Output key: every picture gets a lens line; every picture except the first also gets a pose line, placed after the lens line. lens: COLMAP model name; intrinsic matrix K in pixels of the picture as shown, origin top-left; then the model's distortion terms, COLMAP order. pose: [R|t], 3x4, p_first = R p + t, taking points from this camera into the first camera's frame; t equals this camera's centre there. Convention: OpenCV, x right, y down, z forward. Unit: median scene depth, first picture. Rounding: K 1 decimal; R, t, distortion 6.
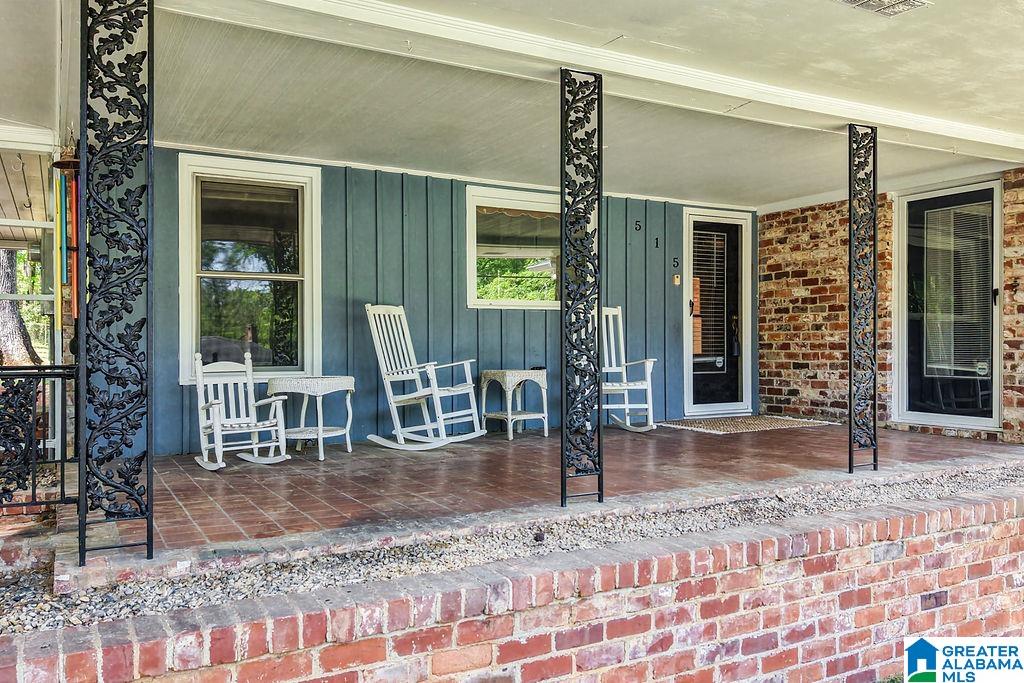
lens RADIAL K [[818.8, 0, 516.2], [0, 818.8, 342.4], [0, 0, 1]] dist [0.057550, -0.083171]
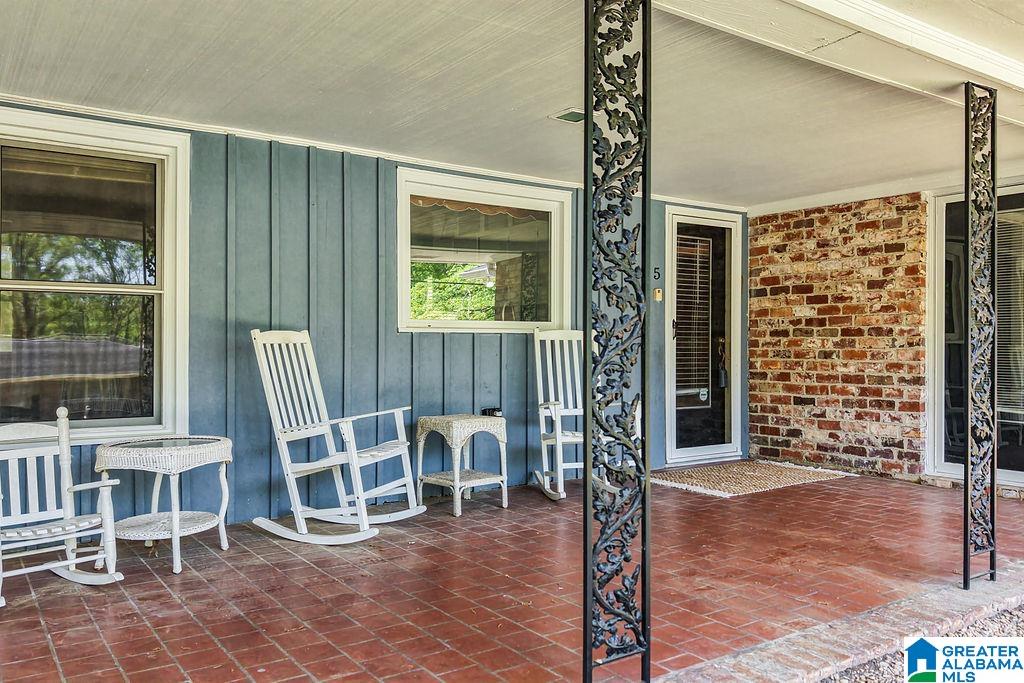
lens RADIAL K [[818.8, 0, 513.9], [0, 818.8, 339.5], [0, 0, 1]] dist [0.057550, -0.083171]
pose [[0.995266, 0.005782, 0.097014, -0.028788], [-0.005110, 0.999961, -0.007168, -0.032528], [-0.097052, 0.006638, 0.995257, 0.266641]]
